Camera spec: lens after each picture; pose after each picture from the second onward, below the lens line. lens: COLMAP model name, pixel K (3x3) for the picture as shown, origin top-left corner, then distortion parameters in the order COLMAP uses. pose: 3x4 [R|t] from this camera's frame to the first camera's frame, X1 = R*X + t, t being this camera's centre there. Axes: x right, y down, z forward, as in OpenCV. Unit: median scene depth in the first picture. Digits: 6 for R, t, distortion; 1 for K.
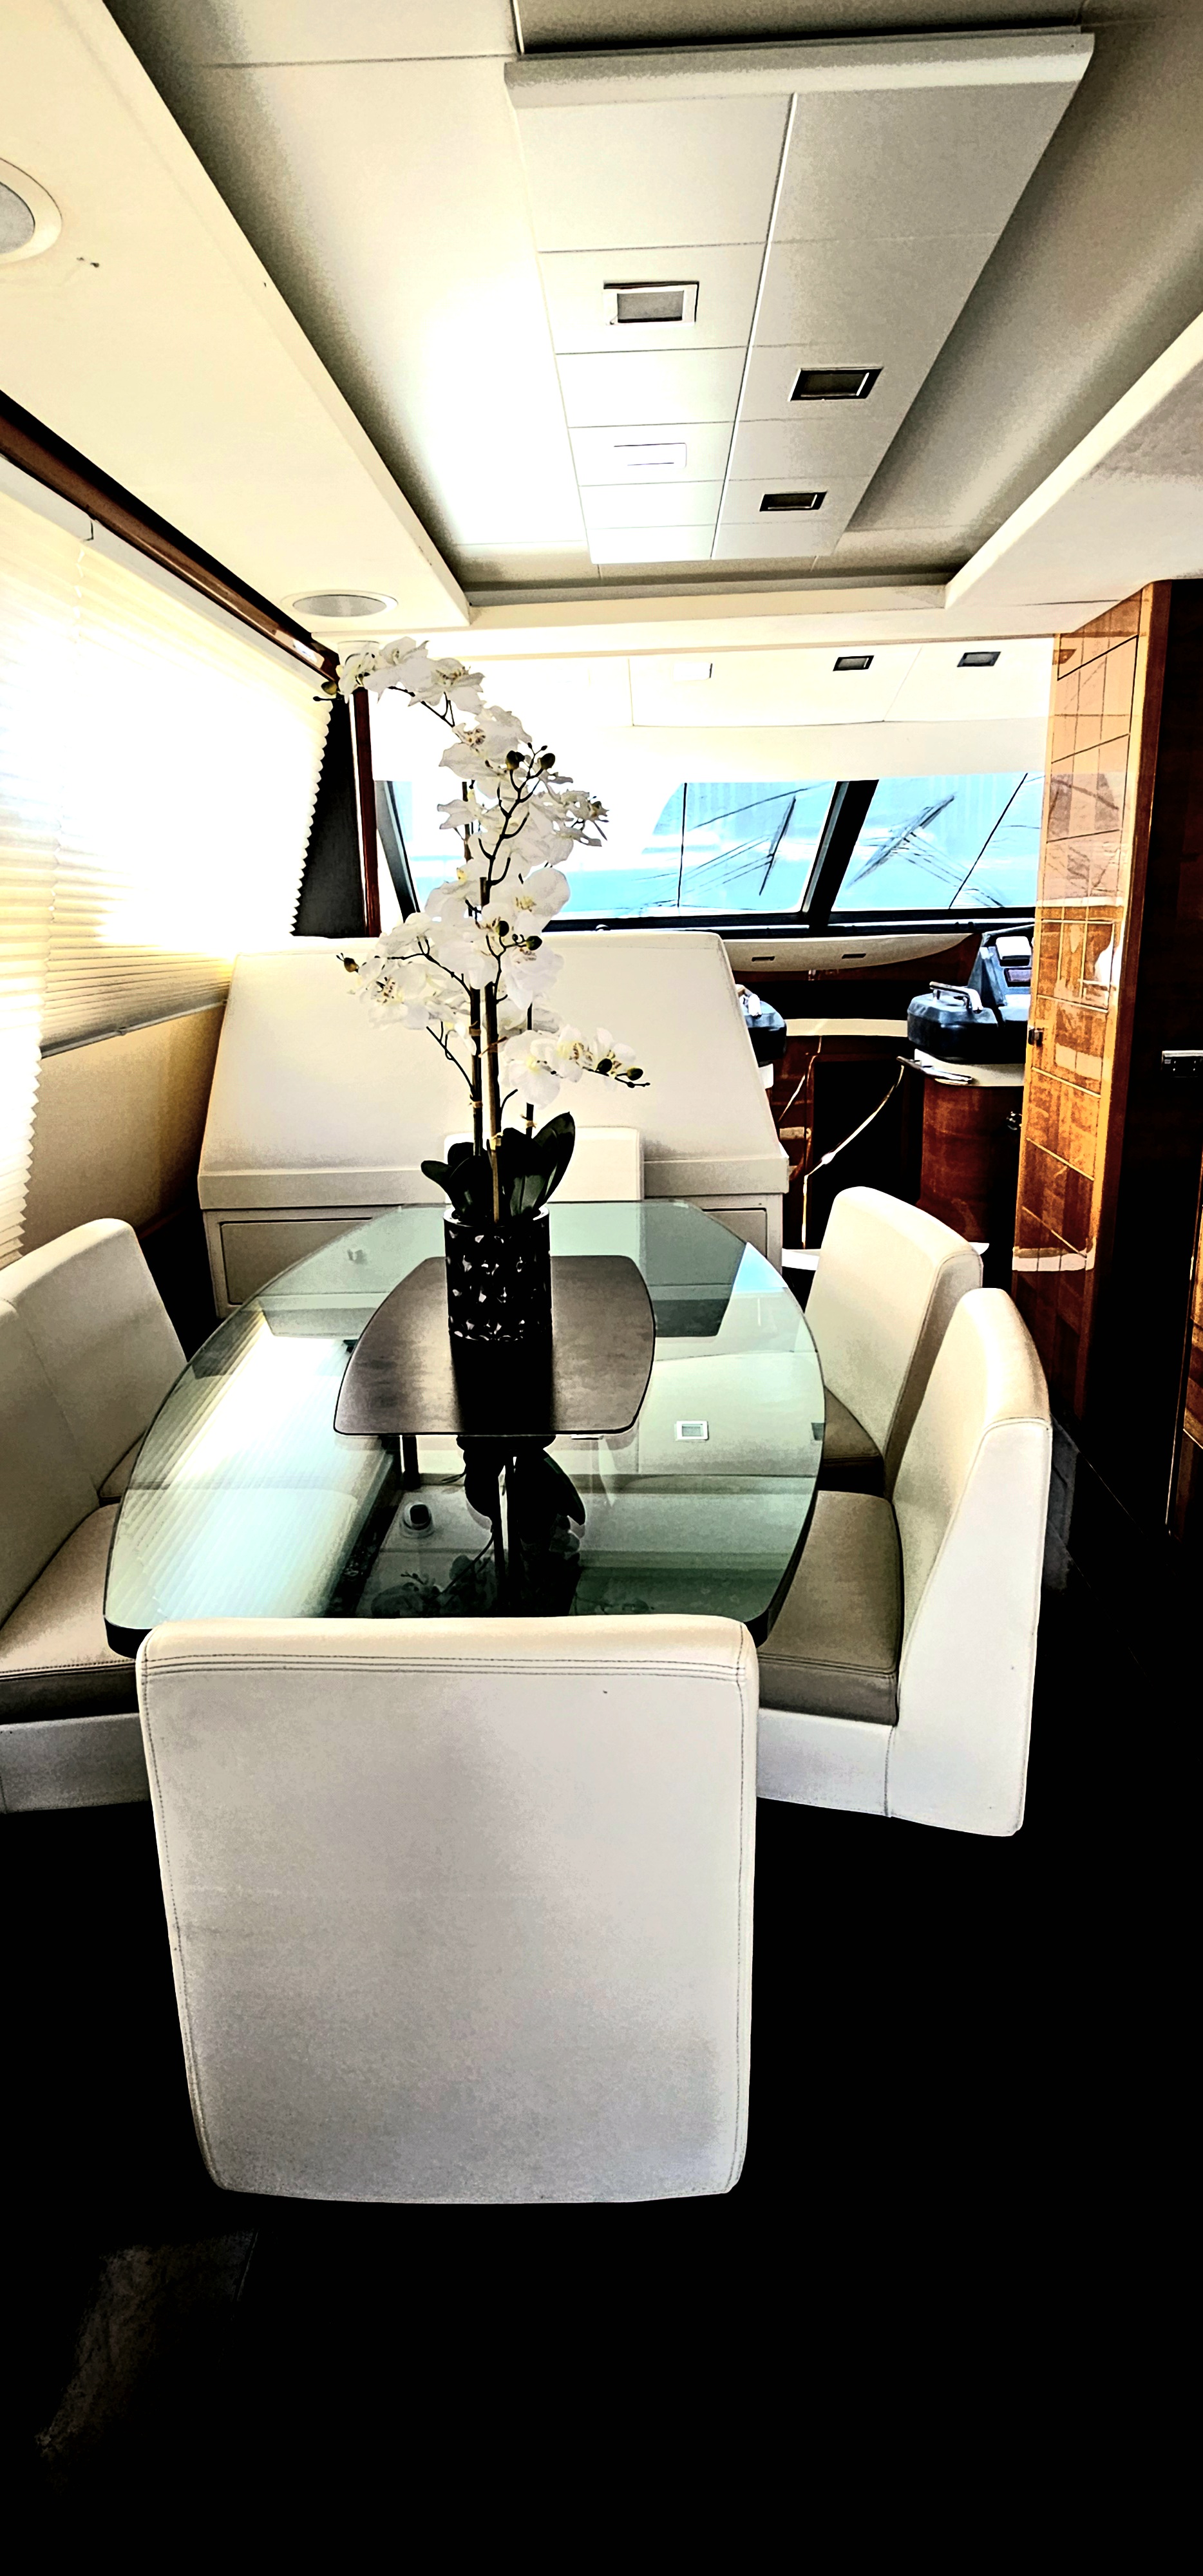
lens RADIAL K [[1298.2, 0, 602.7], [0, 1298.2, 1274.6], [0, 0, 1]] dist [0.000198, 0.001359]
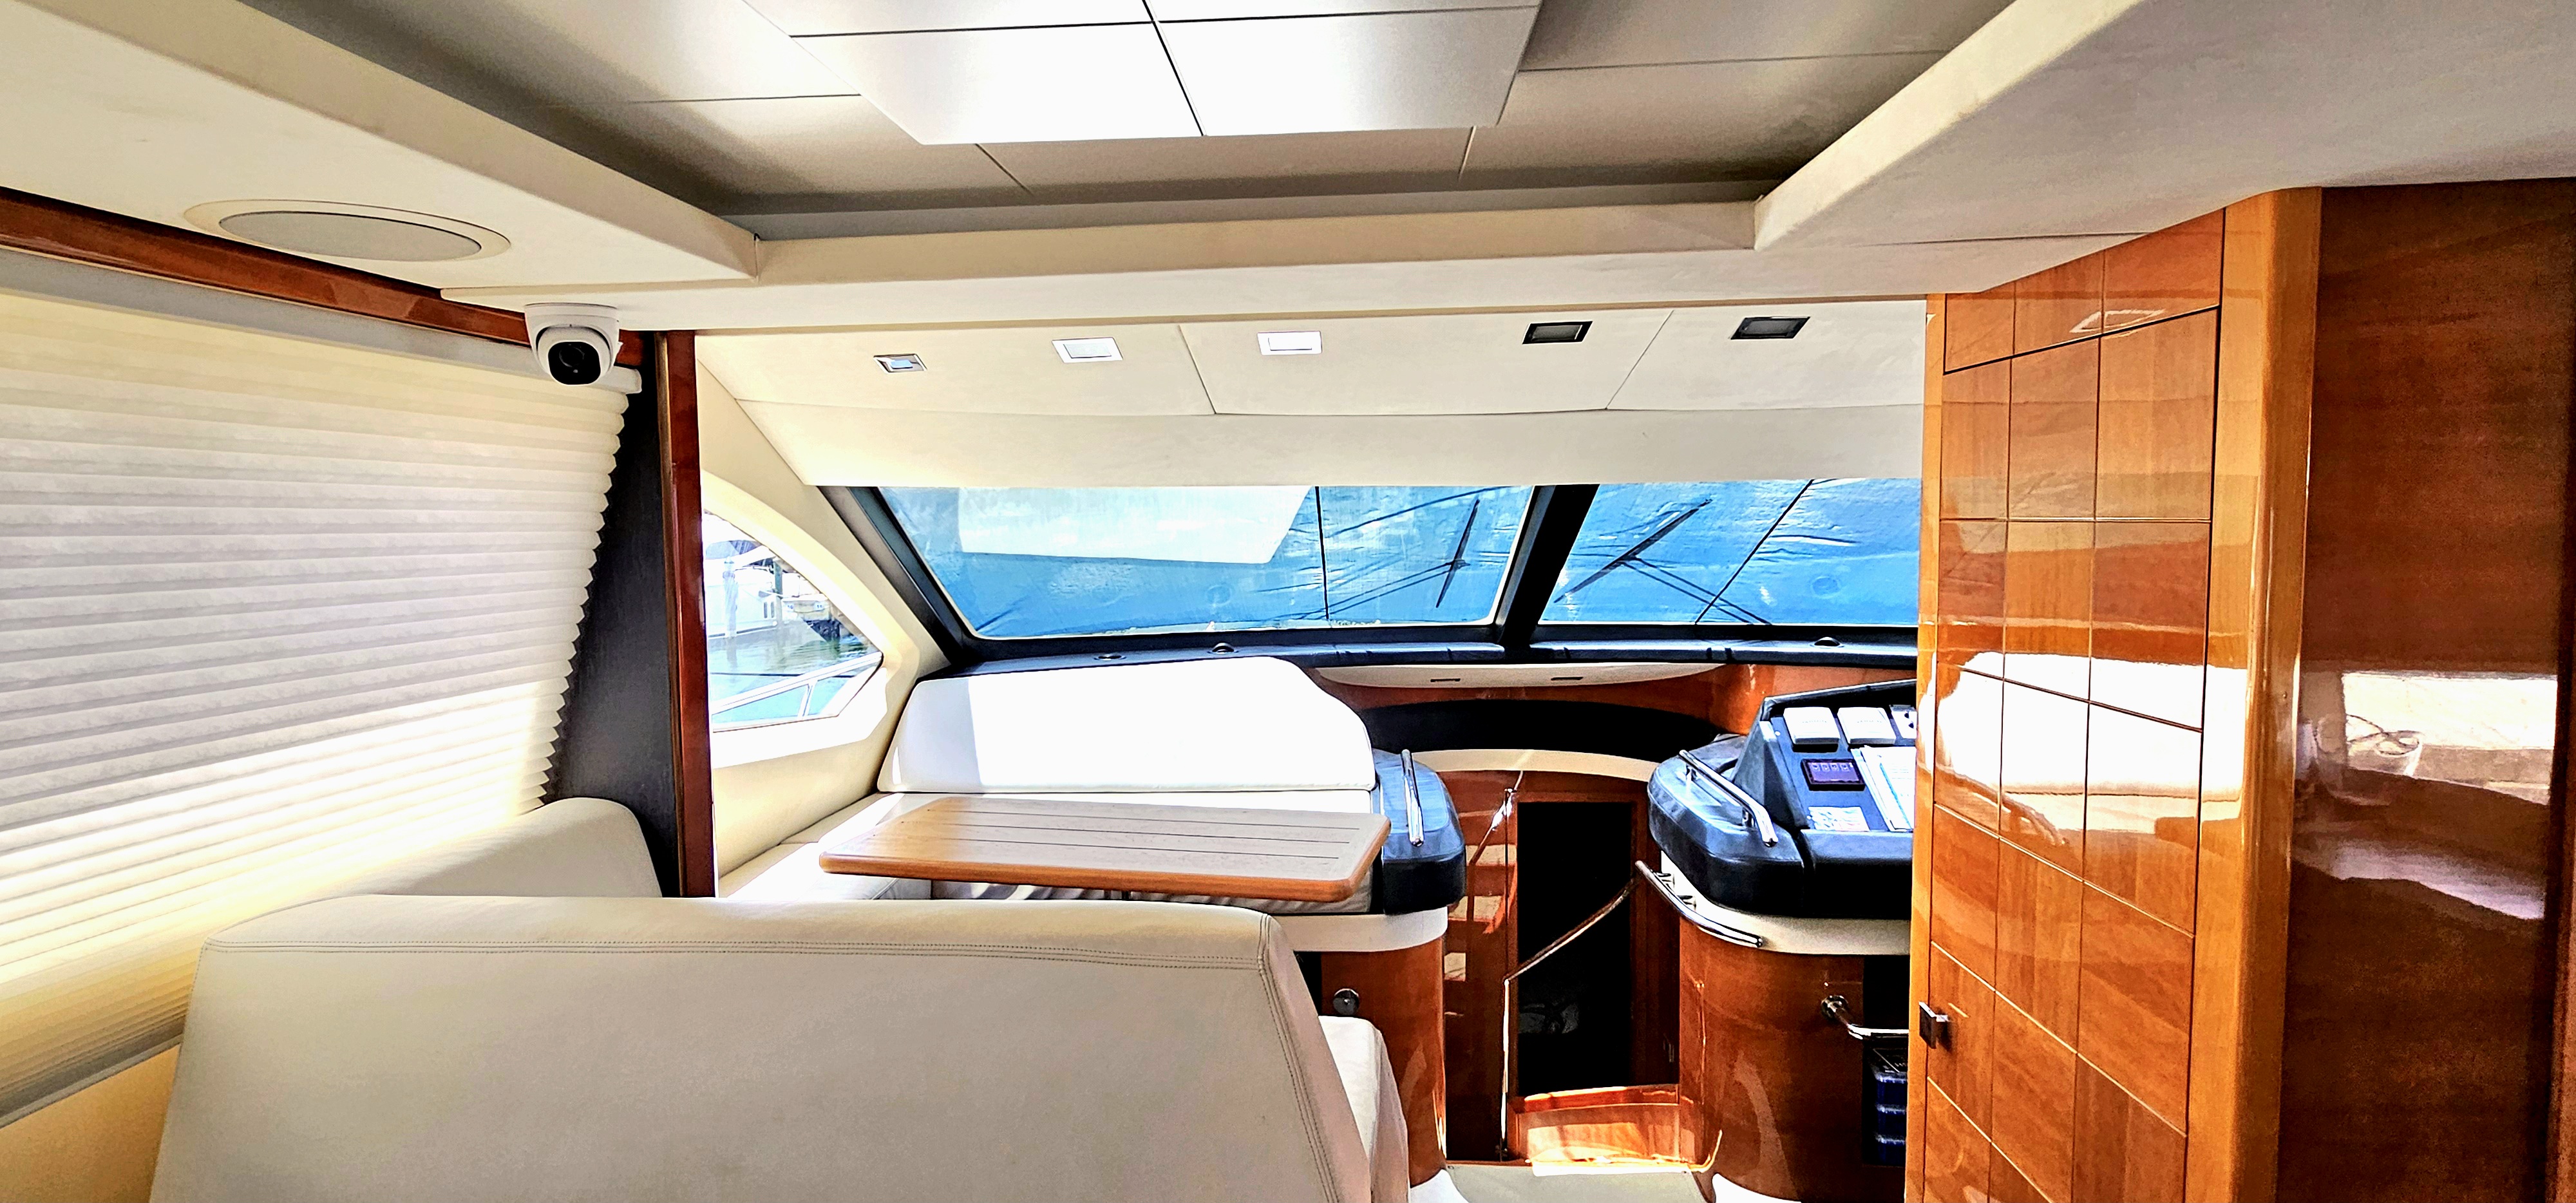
lens RADIAL K [[1298.2, 0, 1263.3], [0, 1298.2, 605.1], [0, 0, 1]] dist [0.000198, 0.001359]
pose [[0.998914, 0.016641, -0.043521, 0.109520], [-0.025165, 0.978780, -0.203363, -0.284065], [0.039214, 0.204238, 0.978136, 0.553670]]
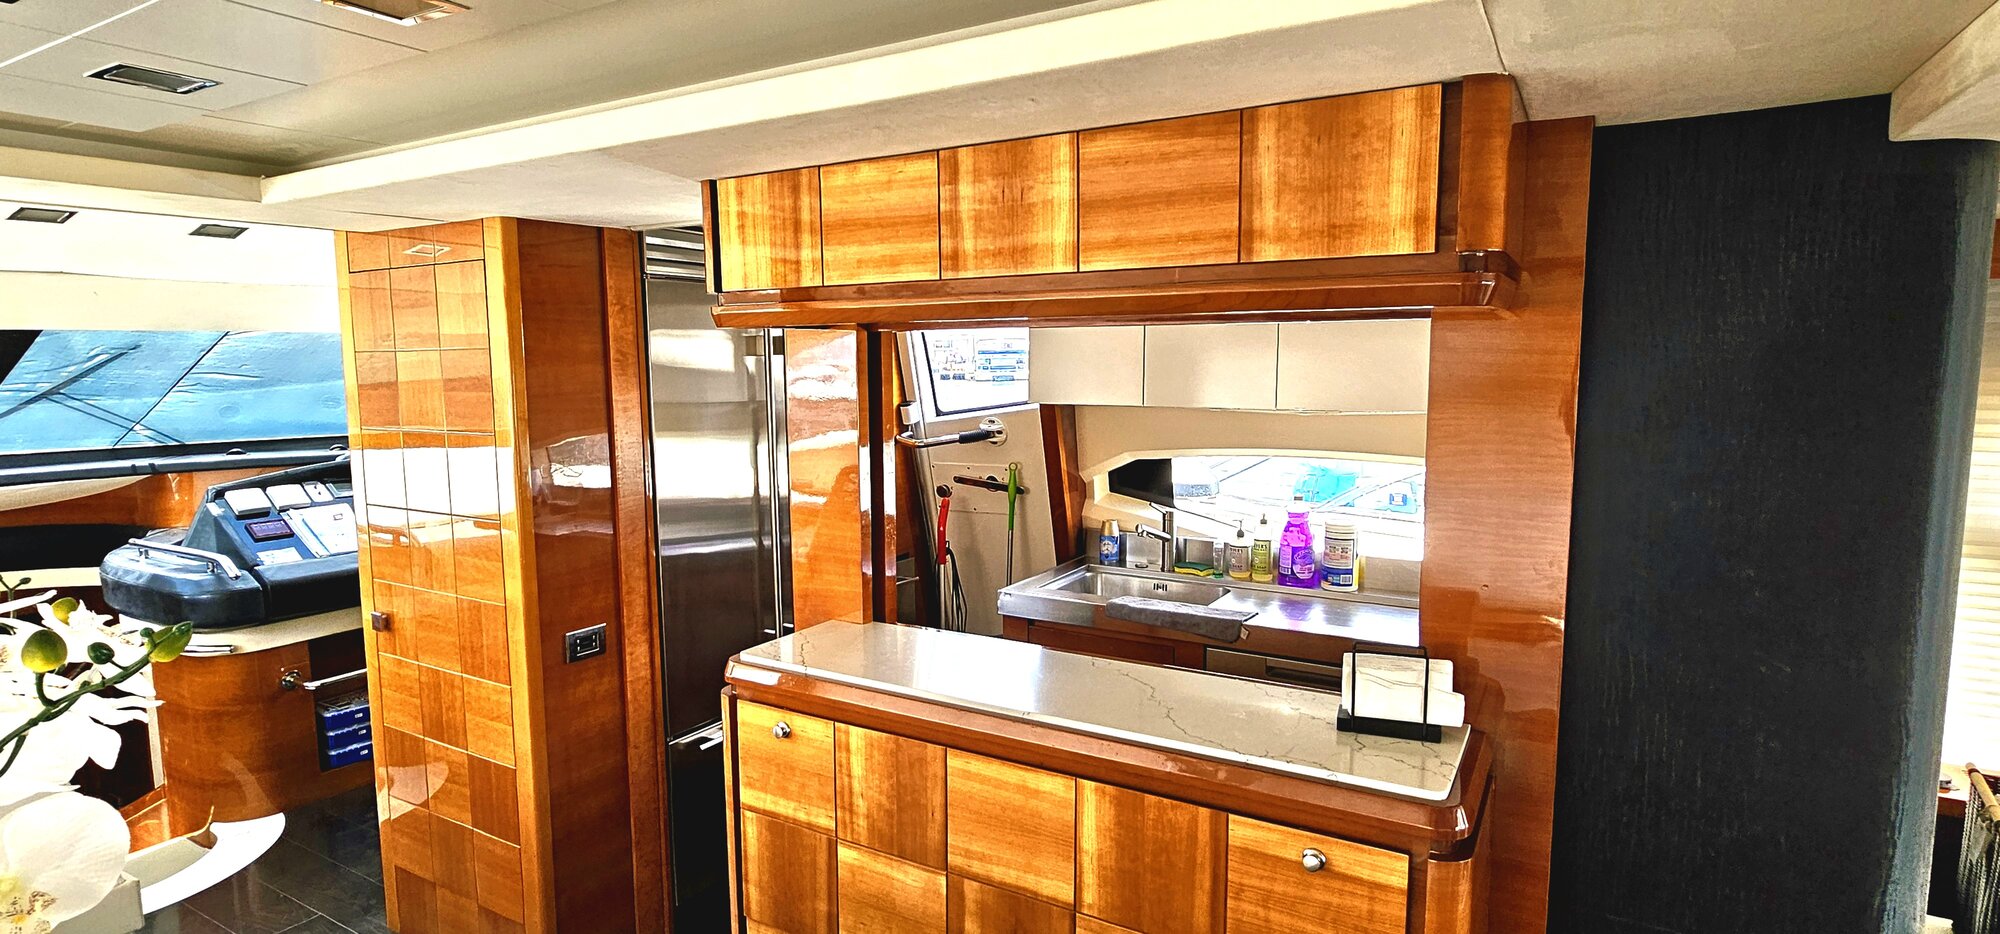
lens RADIAL K [[1007.9, 0, 985.2], [0, 1007.9, 464.3], [0, 0, 1]] dist [0.000198, 0.001359]
pose [[0.493036, -0.071413, 0.867073, -0.100180], [0.235811, 0.970288, -0.054174, -0.181874], [-0.837442, 0.231175, 0.495226, 0.279971]]
